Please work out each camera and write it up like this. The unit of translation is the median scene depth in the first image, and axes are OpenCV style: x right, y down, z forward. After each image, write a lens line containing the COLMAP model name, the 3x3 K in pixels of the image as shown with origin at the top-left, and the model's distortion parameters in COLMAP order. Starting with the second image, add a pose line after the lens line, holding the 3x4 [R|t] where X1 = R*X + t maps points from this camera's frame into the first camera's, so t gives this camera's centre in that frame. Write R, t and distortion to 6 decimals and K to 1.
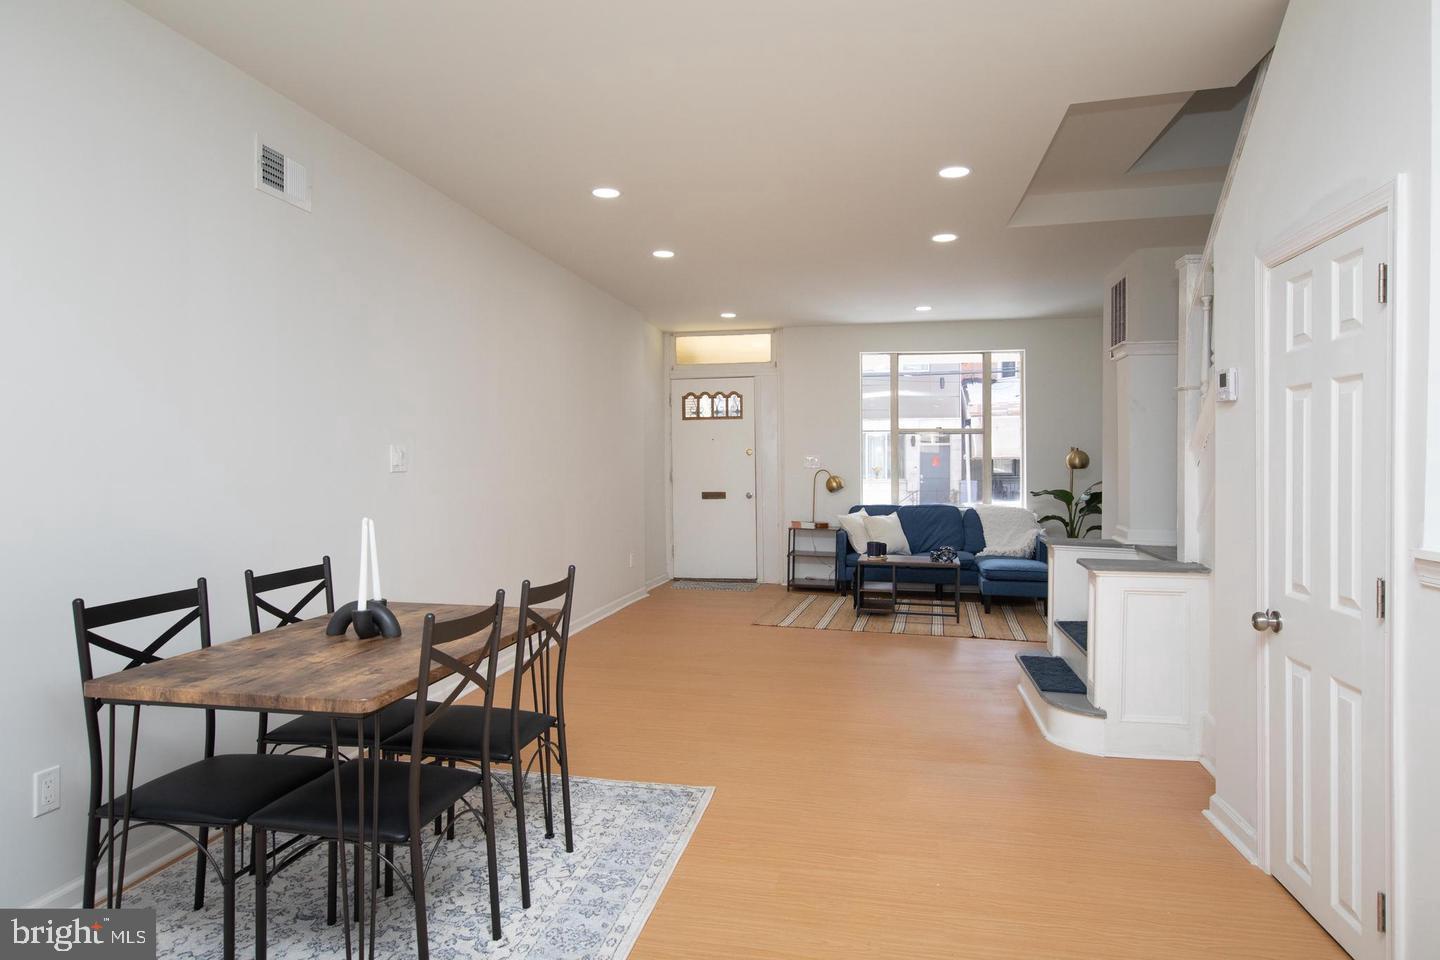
lens RADIAL K [[850.2, 0, 722.0], [0, 850.2, 460.7], [0, 0, 1]] dist [-0.001372, 0.000831]
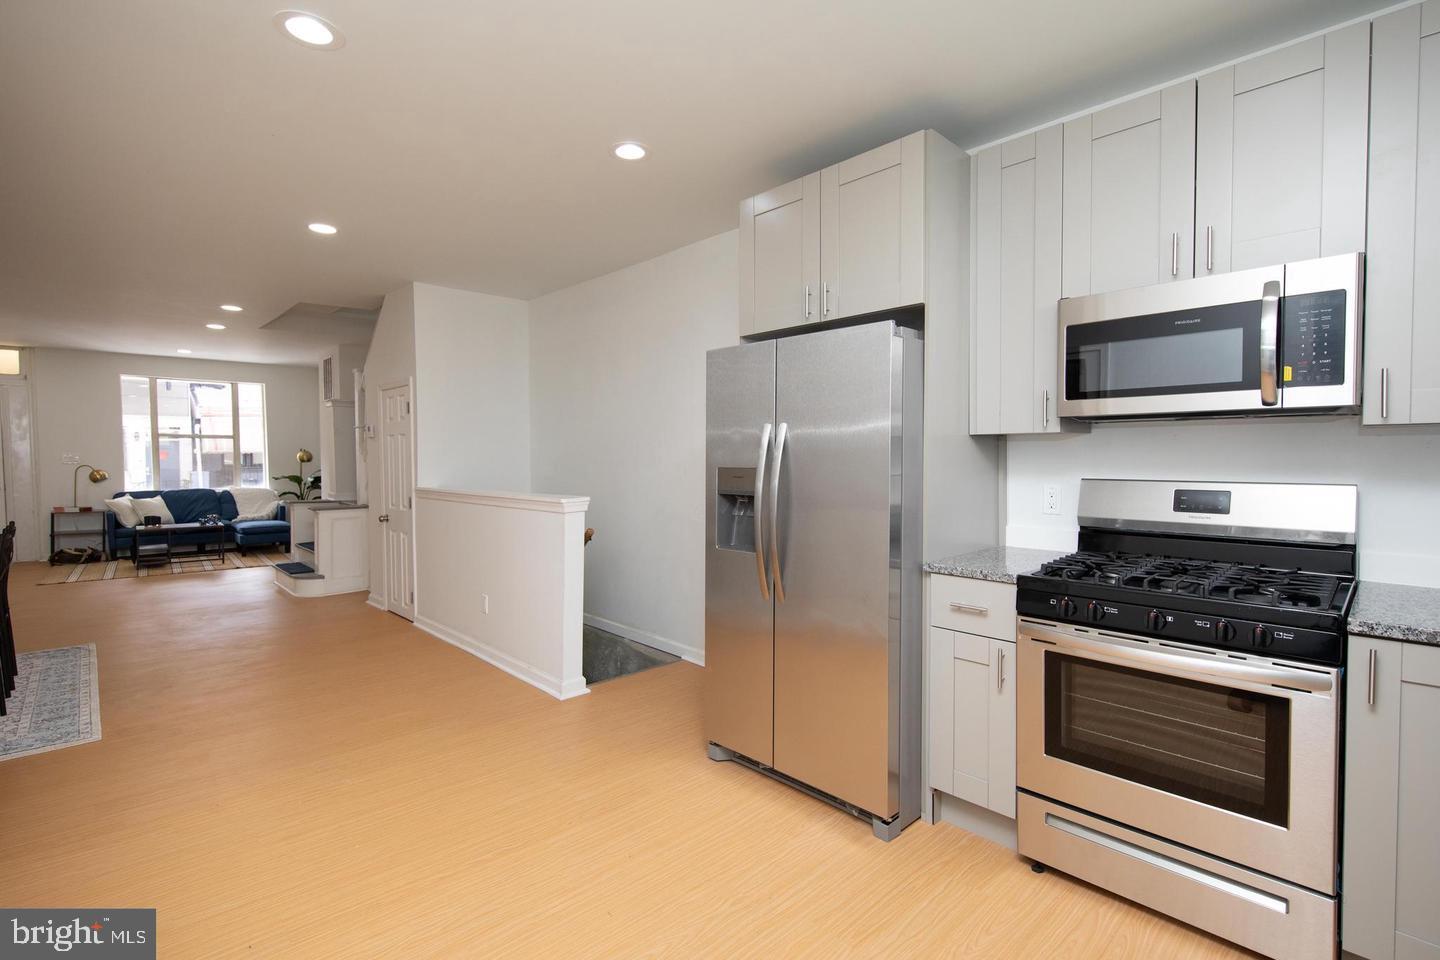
lens RADIAL K [[678.9, 0, 723.7], [0, 678.9, 477.1], [0, 0, 1]] dist [0.004370, -0.000612]
pose [[0.579246, -0.030268, 0.814591, -0.176027], [0.000849, 0.999332, 0.036529, -0.008505], [-0.815152, -0.020468, 0.578885, -0.402167]]
